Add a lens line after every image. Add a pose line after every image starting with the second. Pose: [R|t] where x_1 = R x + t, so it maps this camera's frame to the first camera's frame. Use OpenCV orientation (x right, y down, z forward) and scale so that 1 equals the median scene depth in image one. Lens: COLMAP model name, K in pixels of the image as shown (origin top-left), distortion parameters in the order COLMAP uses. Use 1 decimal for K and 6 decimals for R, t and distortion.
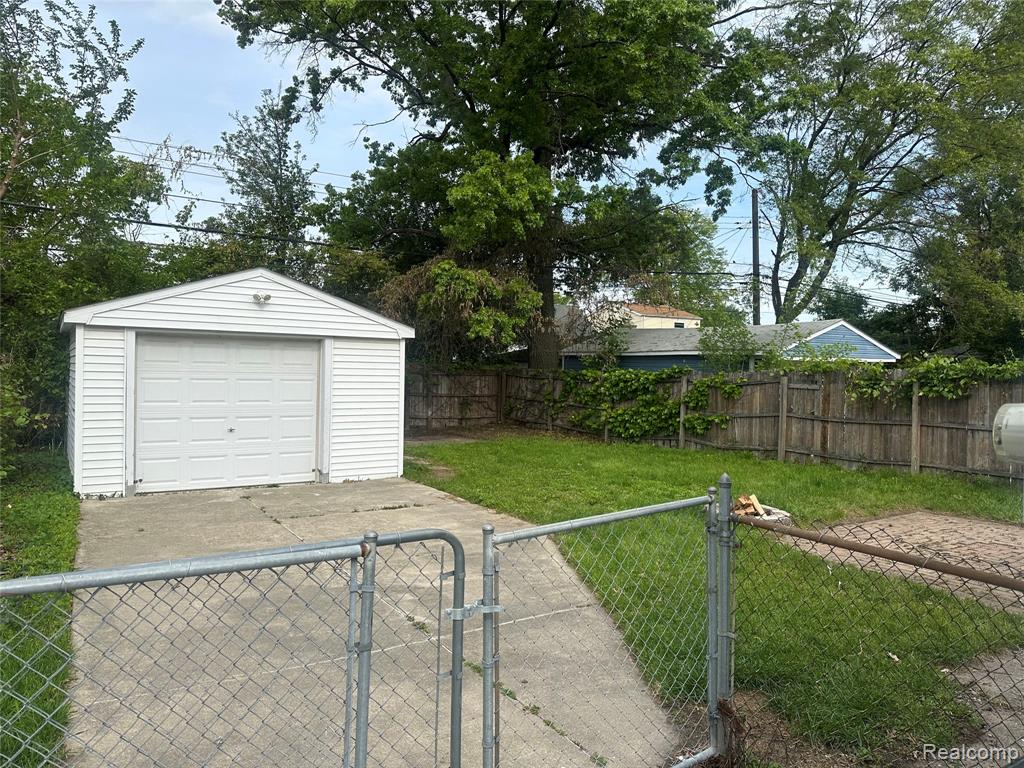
lens RADIAL K [[717.3, 0, 517.3], [0, 717.3, 375.3], [0, 0, 1]] dist [0.160170, -0.229954]
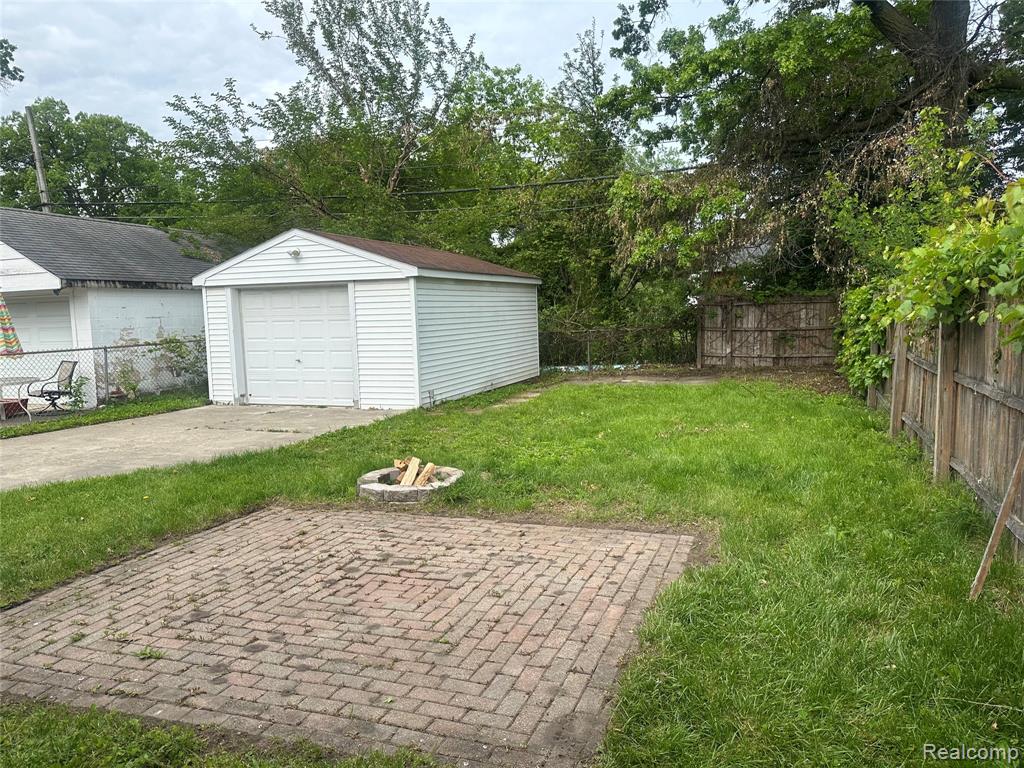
lens RADIAL K [[717.3, 0, 517.3], [0, 717.3, 375.3], [0, 0, 1]] dist [0.160170, -0.229954]
pose [[0.591995, 0.035094, -0.805177, 0.817161], [0.035060, 0.996984, 0.069231, 0.024609], [0.805179, -0.069214, 0.588979, 0.533516]]
